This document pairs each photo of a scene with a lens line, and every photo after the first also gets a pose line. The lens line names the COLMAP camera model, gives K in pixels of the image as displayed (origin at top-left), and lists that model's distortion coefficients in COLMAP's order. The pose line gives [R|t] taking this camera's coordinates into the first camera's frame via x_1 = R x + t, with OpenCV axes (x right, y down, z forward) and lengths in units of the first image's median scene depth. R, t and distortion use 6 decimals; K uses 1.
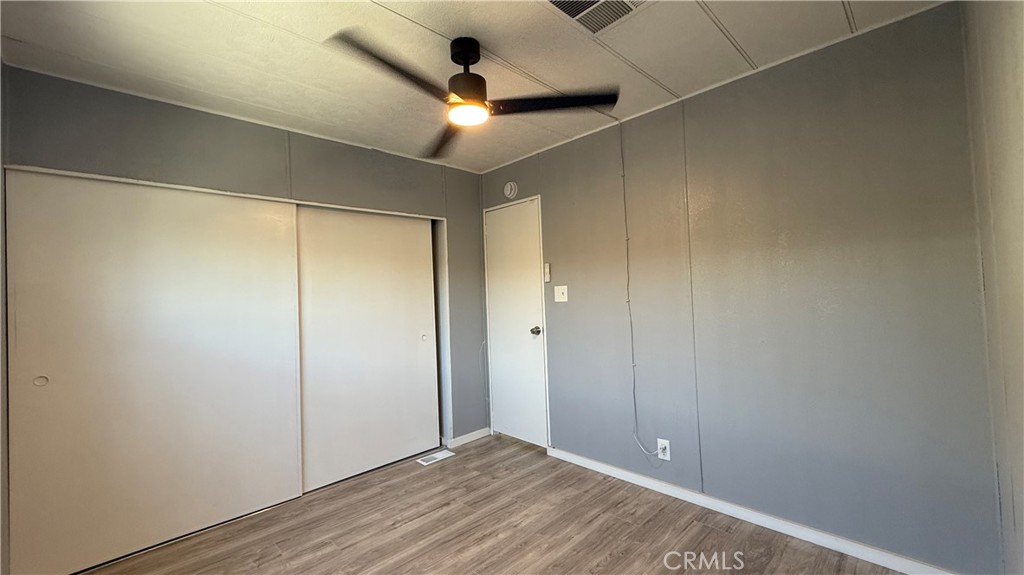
lens RADIAL K [[409.0, 0, 511.4], [0, 409.0, 283.8], [0, 0, 1]] dist [0.000772, 0.000638]
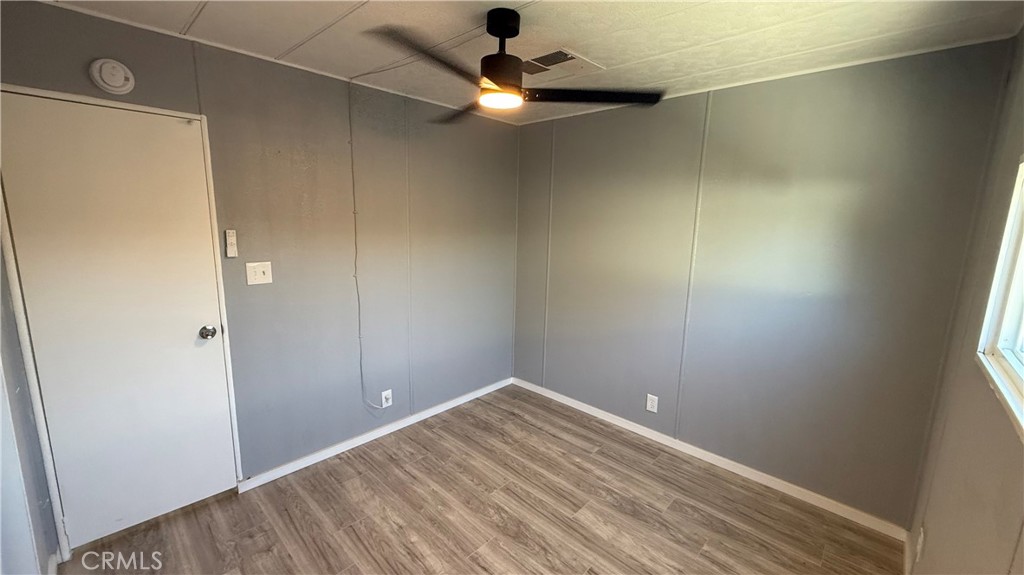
lens RADIAL K [[409.0, 0, 509.7], [0, 409.0, 288.0], [0, 0, 1]] dist [0.000772, 0.000638]
pose [[-0.034407, -0.141226, 0.989379, -0.749402], [-0.048289, 0.989044, 0.139499, -0.087653], [-0.998241, -0.042976, -0.040850, 0.708069]]
